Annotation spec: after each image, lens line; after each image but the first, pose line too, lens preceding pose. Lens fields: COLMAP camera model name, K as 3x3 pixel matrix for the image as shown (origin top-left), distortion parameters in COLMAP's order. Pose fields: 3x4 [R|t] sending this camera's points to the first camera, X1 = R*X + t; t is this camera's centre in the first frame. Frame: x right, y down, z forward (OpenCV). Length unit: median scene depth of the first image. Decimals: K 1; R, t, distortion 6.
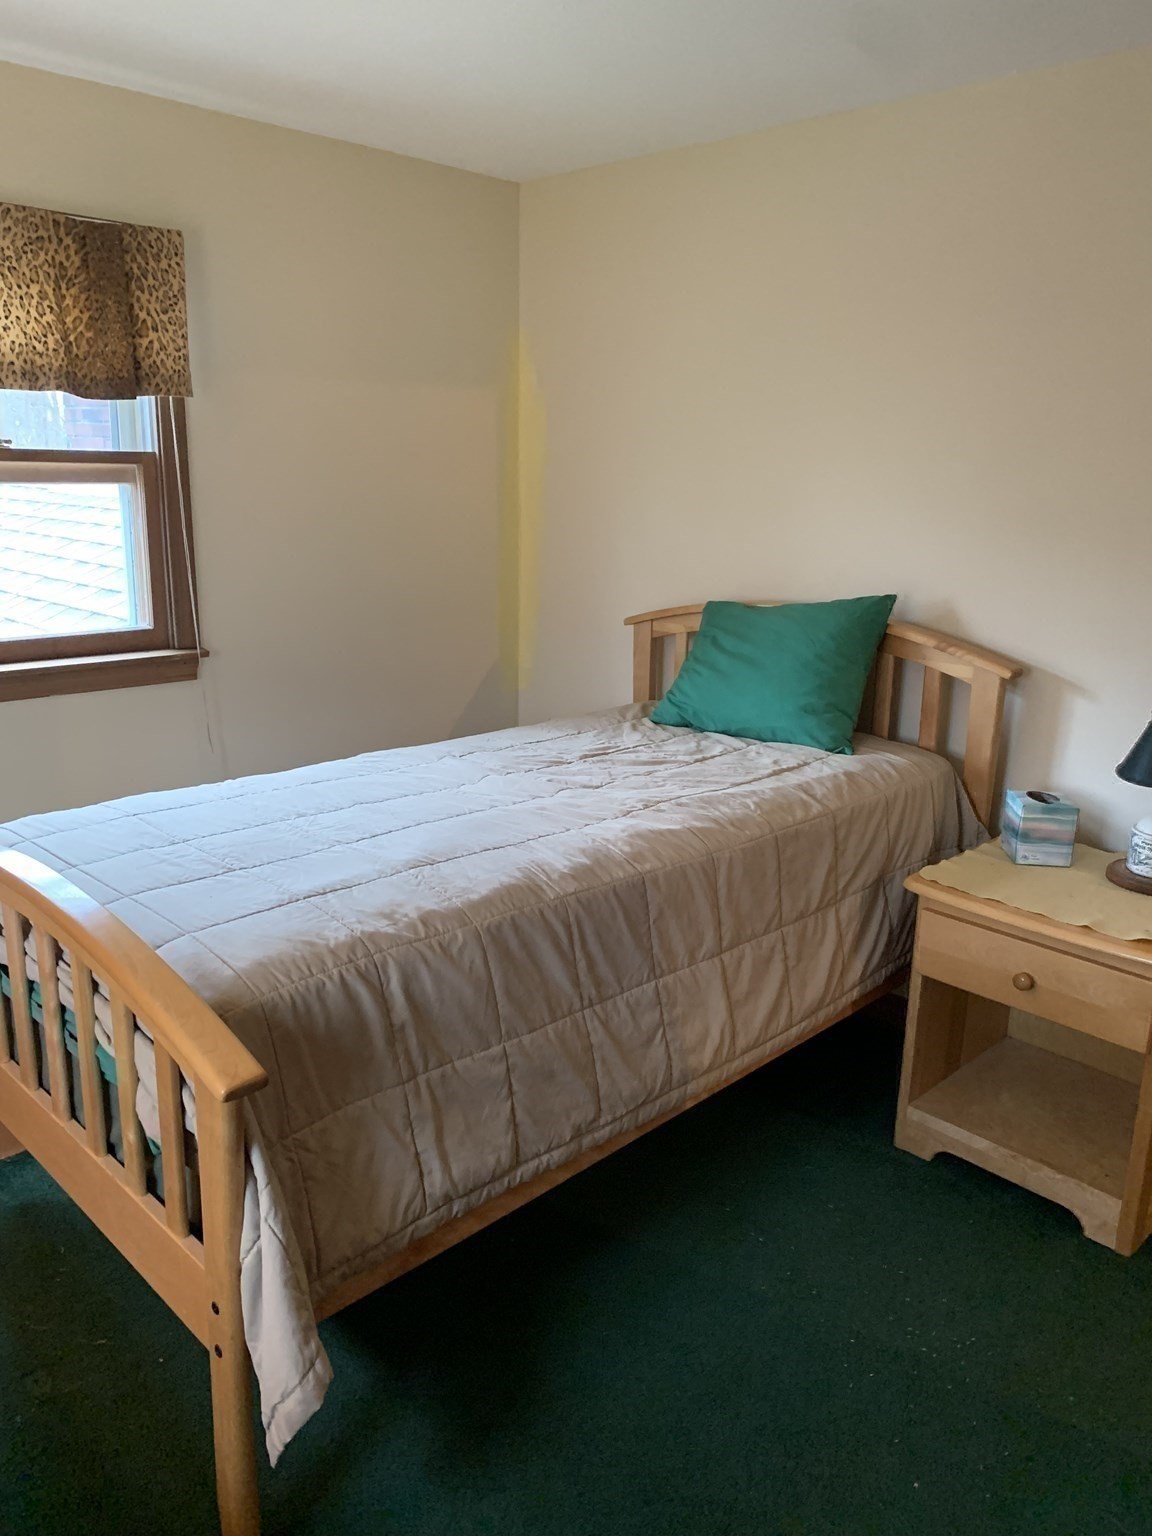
lens RADIAL K [[1177.0, 0, 572.5], [0, 1177.0, 754.0], [0, 0, 1]] dist [0.019307, -0.006234]
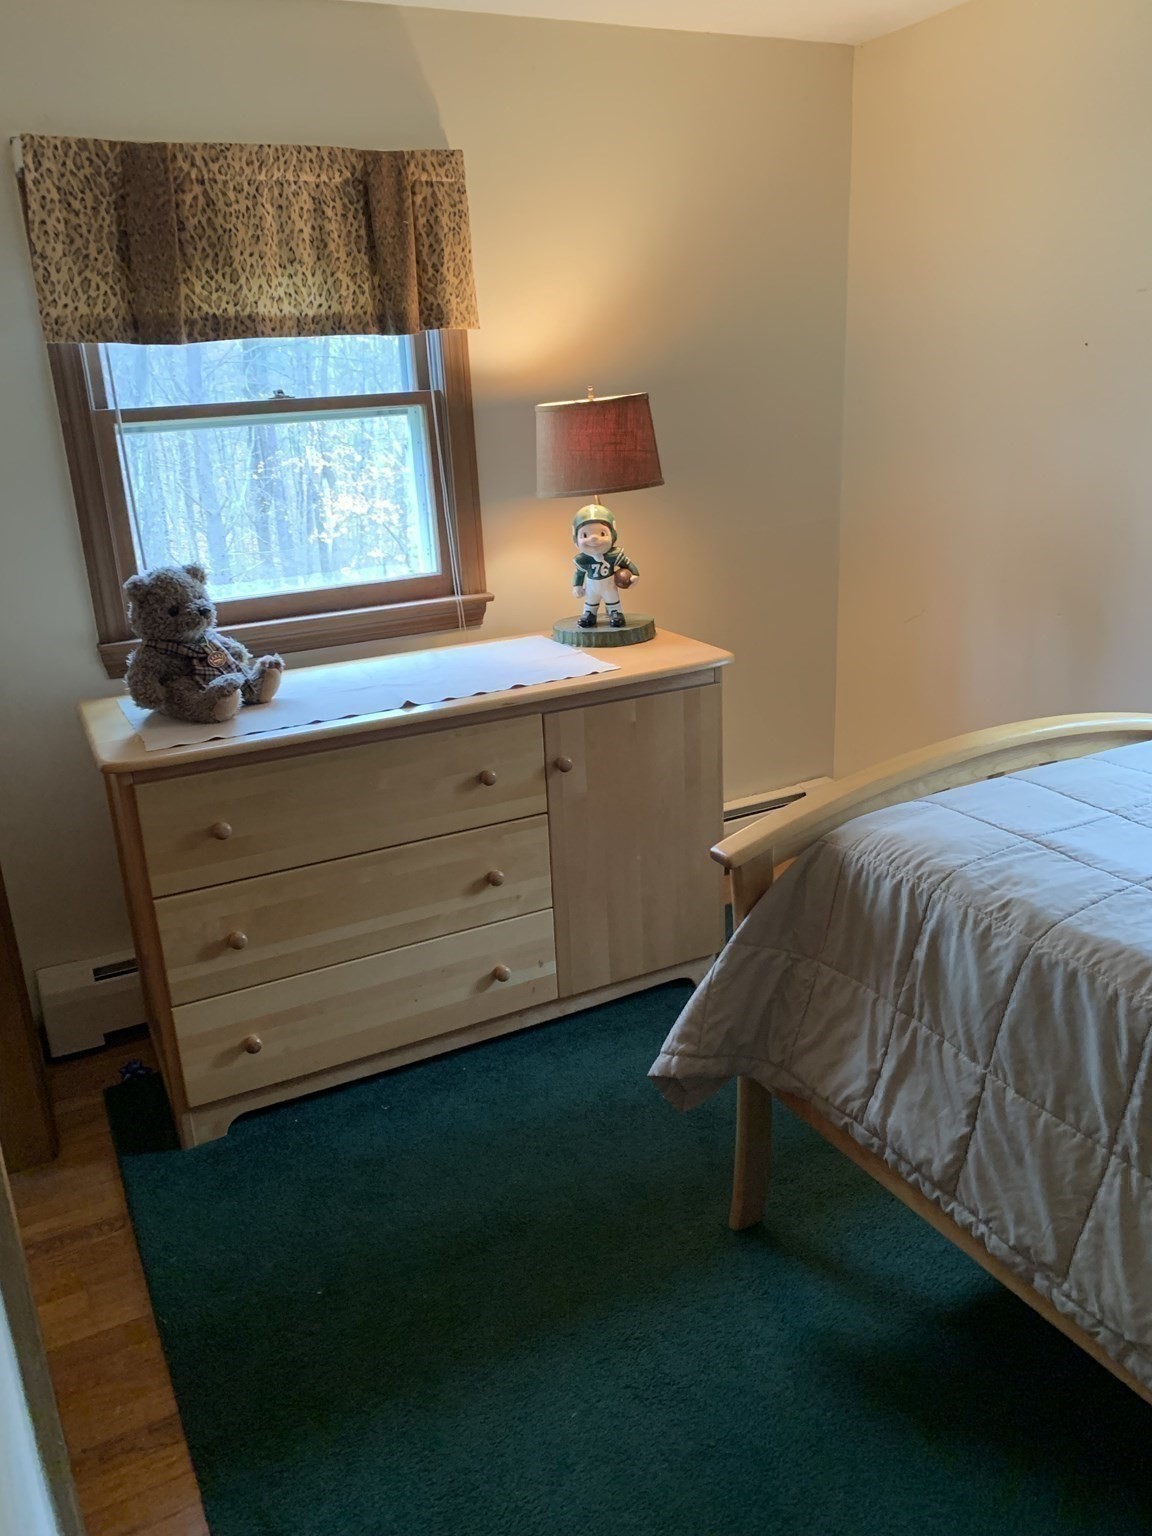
lens RADIAL K [[1177.0, 0, 572.5], [0, 1177.0, 754.0], [0, 0, 1]] dist [0.019307, -0.006234]
pose [[-0.309032, 0.293230, -0.904718, 0.758798], [-0.184329, 0.914777, 0.359453, -0.225554], [0.933018, 0.277848, -0.228645, 0.860286]]
